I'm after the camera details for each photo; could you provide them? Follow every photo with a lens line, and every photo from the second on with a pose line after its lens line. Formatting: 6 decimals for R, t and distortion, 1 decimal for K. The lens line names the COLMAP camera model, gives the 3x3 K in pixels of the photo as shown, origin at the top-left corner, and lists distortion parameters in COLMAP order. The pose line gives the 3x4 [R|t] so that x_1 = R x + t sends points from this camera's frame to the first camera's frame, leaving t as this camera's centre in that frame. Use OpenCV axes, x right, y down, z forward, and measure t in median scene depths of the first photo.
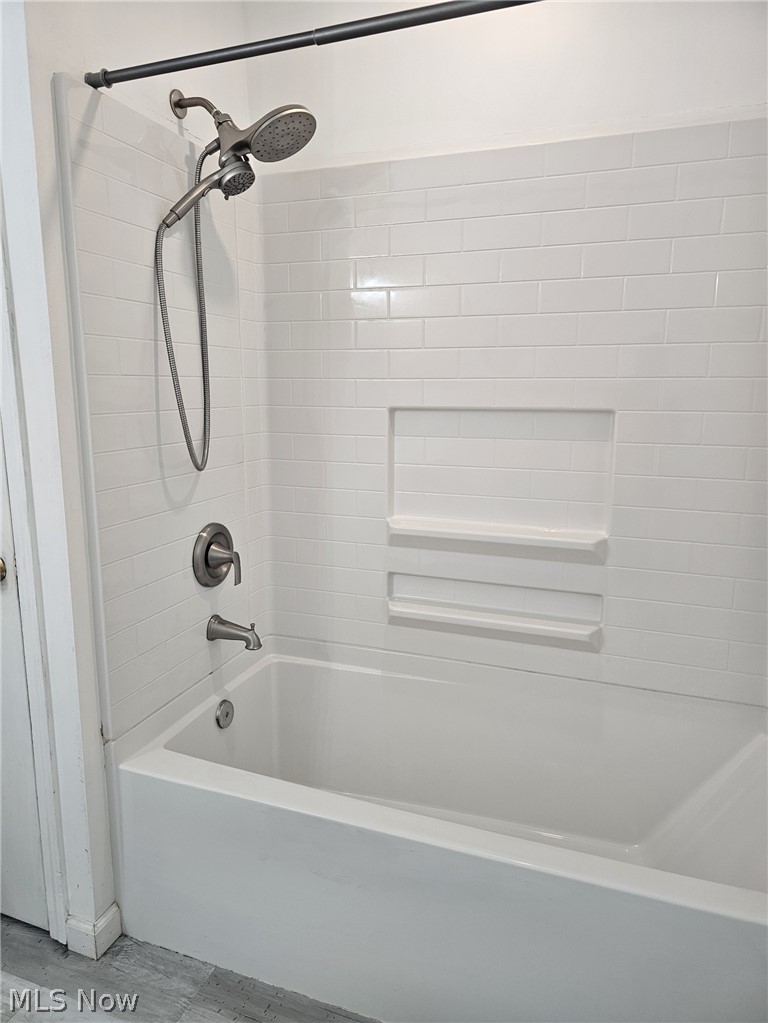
lens RADIAL K [[705.2, 0, 384.0], [0, 705.2, 511.5], [0, 0, 1]] dist [0.057508, -0.068814]
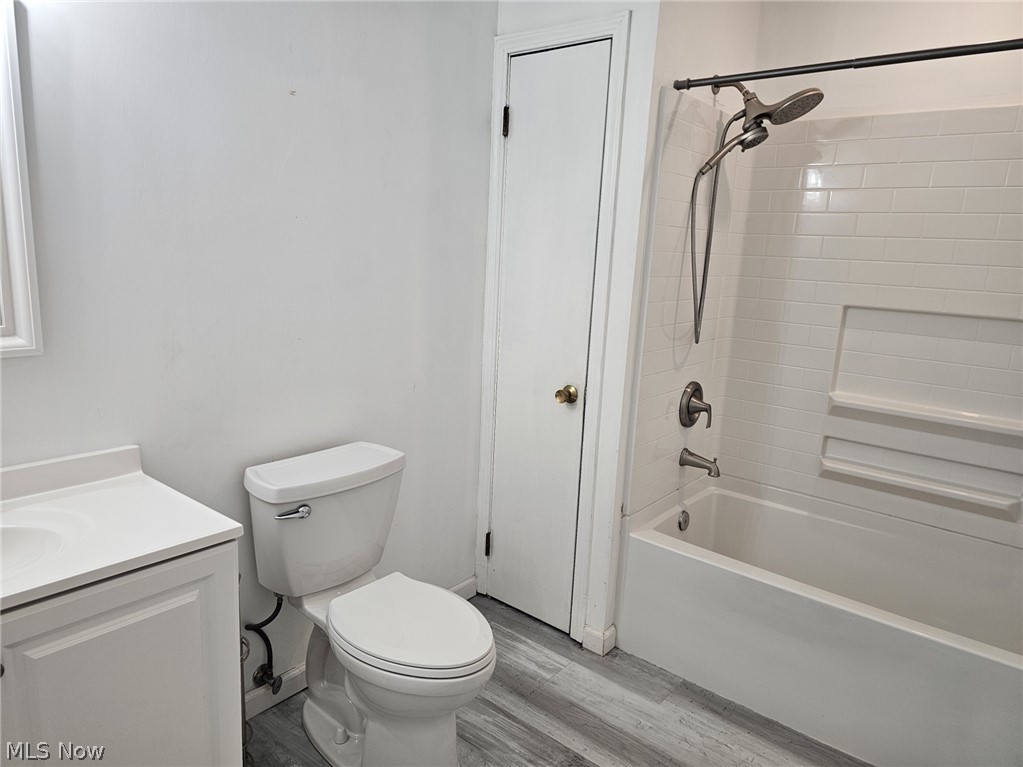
lens RADIAL K [[705.2, 0, 483.8], [0, 705.2, 391.0], [0, 0, 1]] dist [0.057508, -0.068814]
pose [[0.936411, 0.110238, -0.333140, -0.165024], [-0.105651, 0.993891, 0.031914, 0.034522], [0.334623, 0.005312, 0.942337, -0.443761]]
